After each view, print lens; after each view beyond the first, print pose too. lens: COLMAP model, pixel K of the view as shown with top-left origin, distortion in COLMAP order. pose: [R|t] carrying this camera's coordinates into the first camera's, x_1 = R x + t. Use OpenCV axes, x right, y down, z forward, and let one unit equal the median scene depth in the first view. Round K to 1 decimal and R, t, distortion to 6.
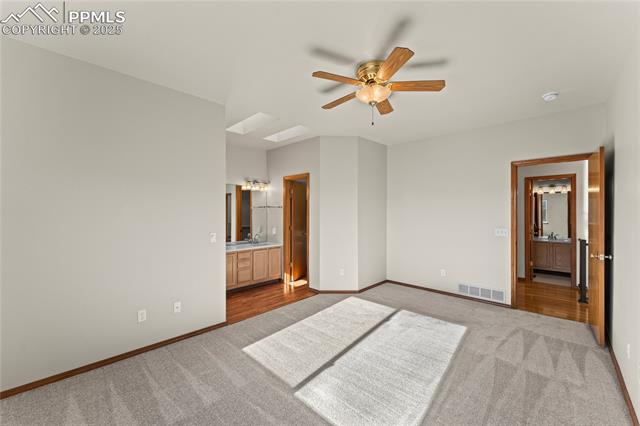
lens RADIAL K [[256.7, 0, 315.6], [0, 256.7, 212.9], [0, 0, 1]] dist [0.005546, -0.001549]
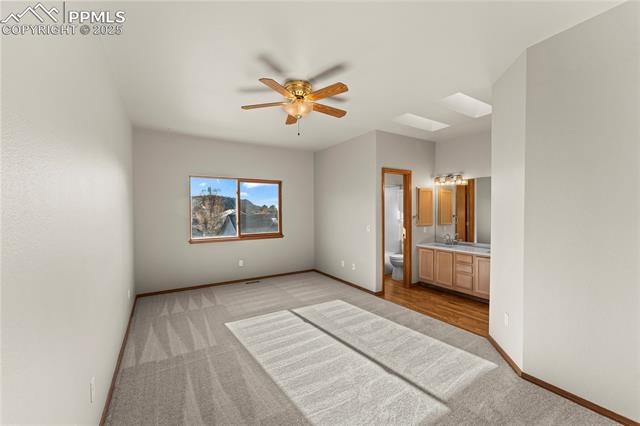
lens RADIAL K [[256.7, 0, 317.0], [0, 256.7, 212.9], [0, 0, 1]] dist [0.005546, -0.001549]
pose [[-0.252481, 0.004606, -0.967591, 0.795272], [0.001900, 0.999989, 0.004265, 0.002511], [0.967600, -0.000761, -0.252487, 0.814566]]
